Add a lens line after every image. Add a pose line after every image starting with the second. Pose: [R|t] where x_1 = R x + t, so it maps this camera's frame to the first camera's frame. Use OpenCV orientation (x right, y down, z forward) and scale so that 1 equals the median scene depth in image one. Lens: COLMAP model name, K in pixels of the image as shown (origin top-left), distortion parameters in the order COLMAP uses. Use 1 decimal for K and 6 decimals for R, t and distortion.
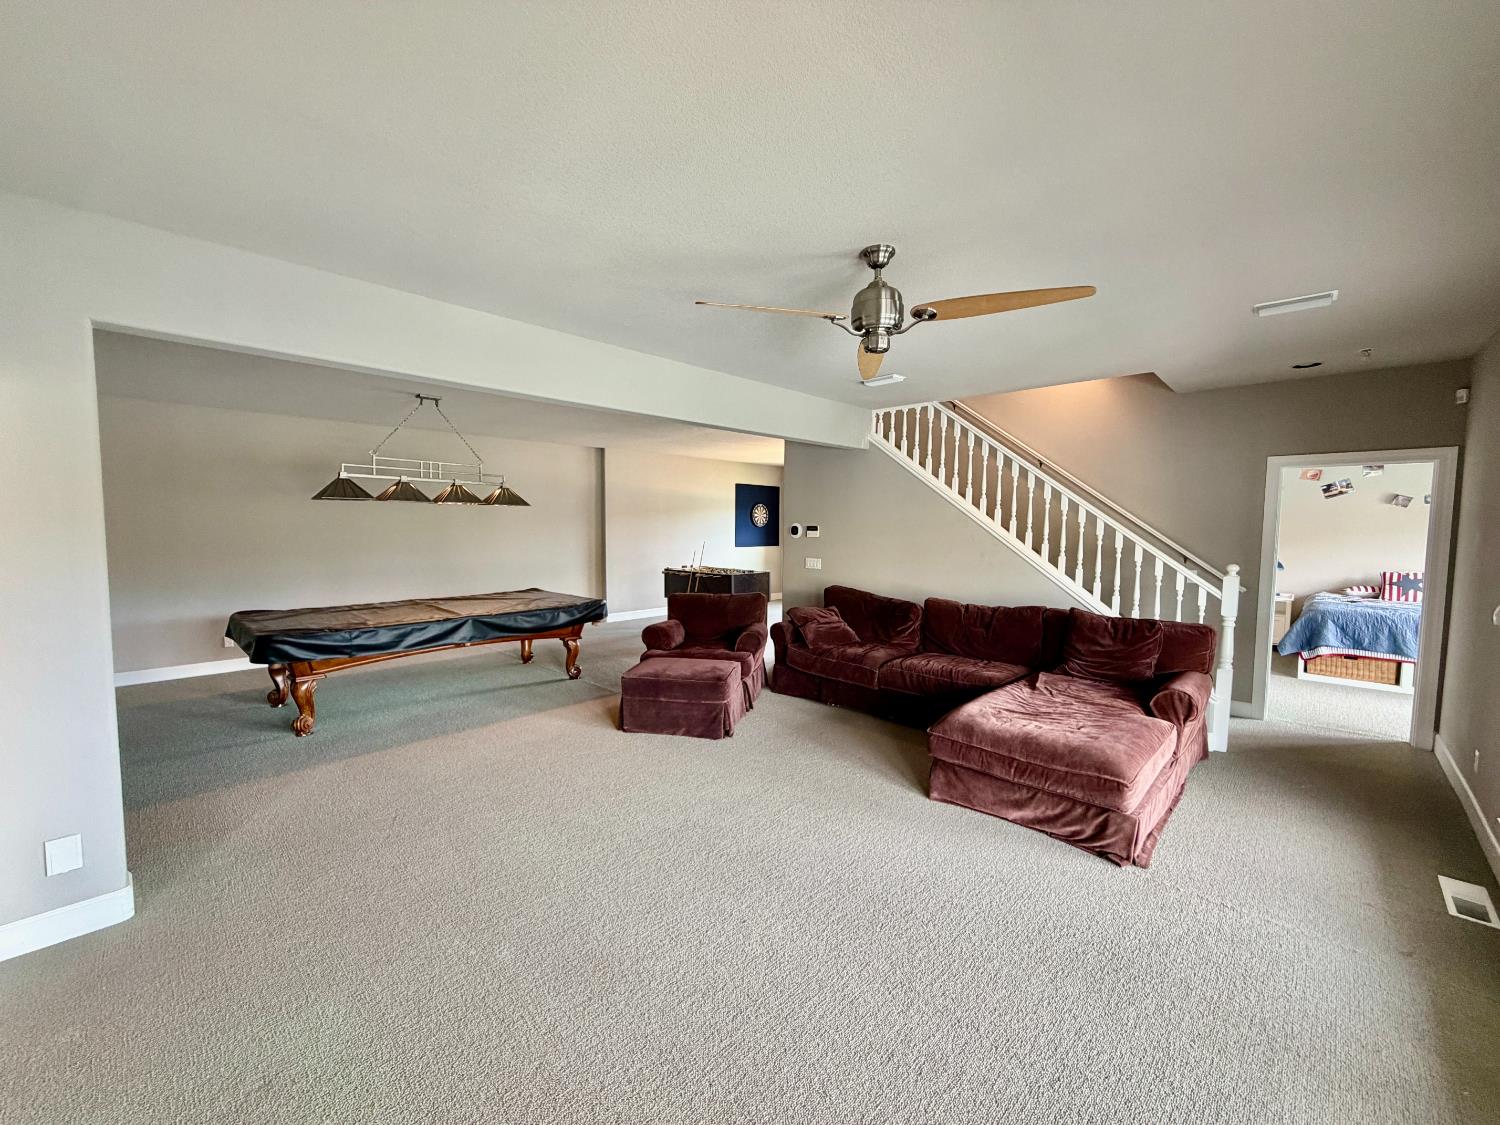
lens RADIAL K [[601.8, 0, 746.7], [0, 601.8, 561.9], [0, 0, 1]] dist [0.000300, -0.000090]
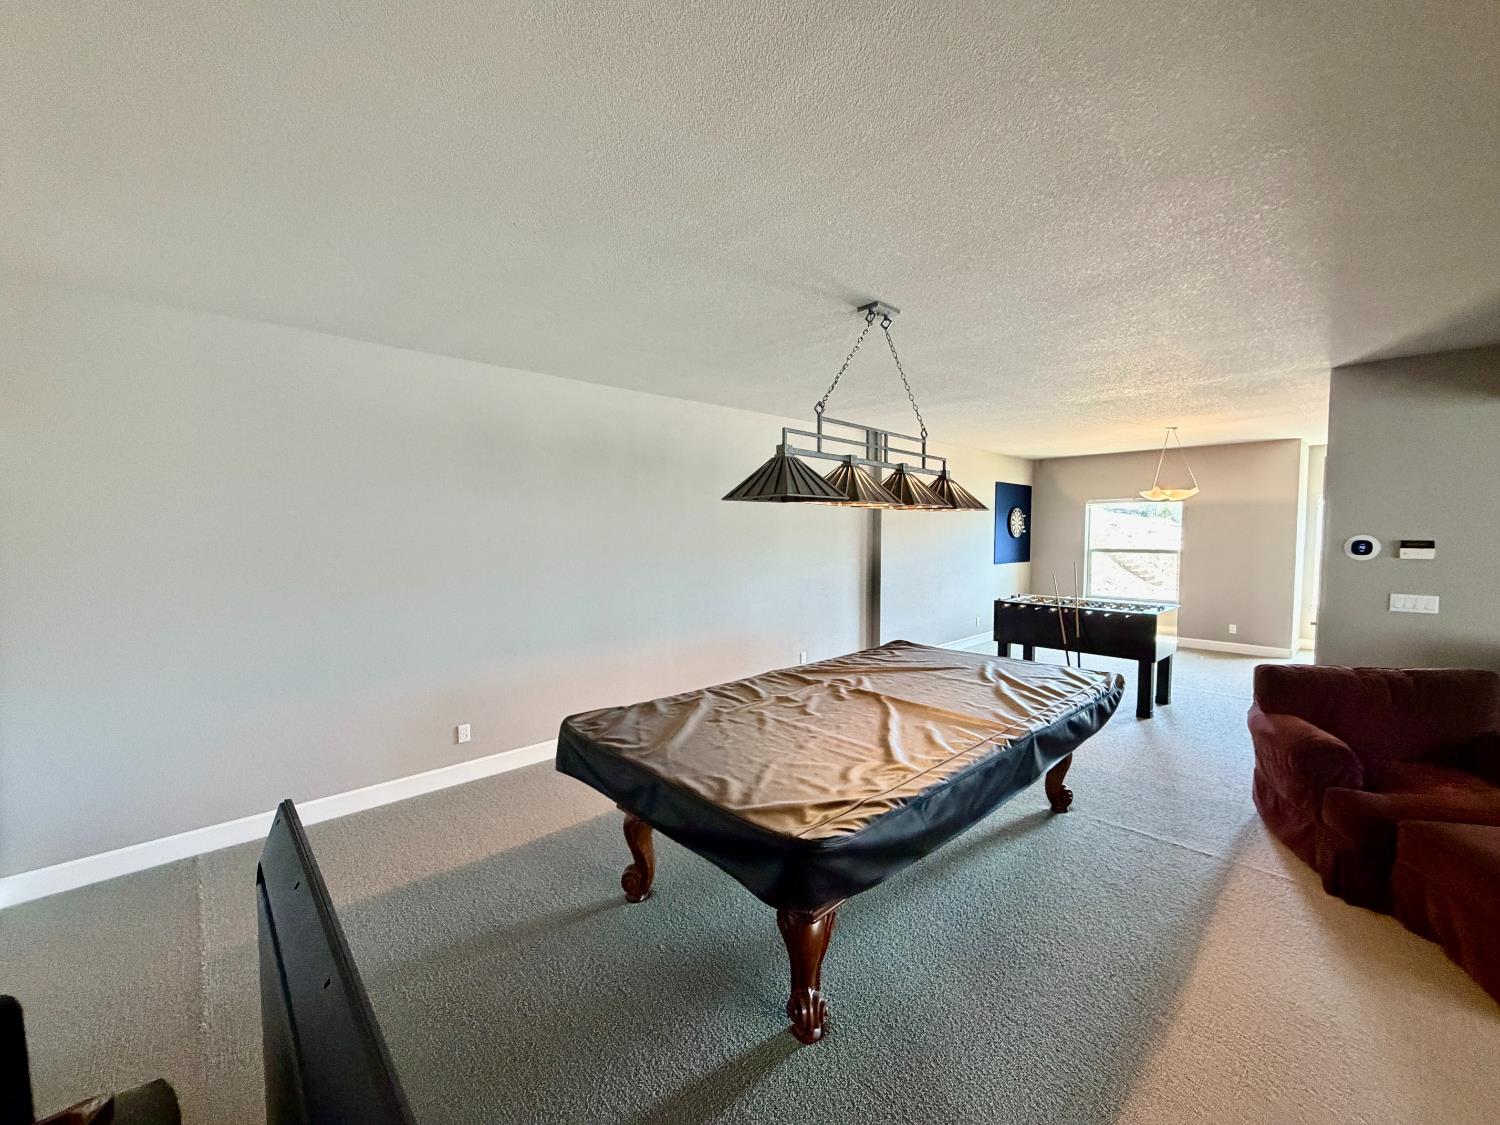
lens RADIAL K [[601.8, 0, 746.7], [0, 601.8, 561.9], [0, 0, 1]] dist [0.000300, -0.000090]
pose [[0.999351, -0.003859, -0.035808, -0.518005], [0.003377, 0.999903, -0.013490, -0.032109], [0.035857, 0.013360, 0.999268, 0.381070]]
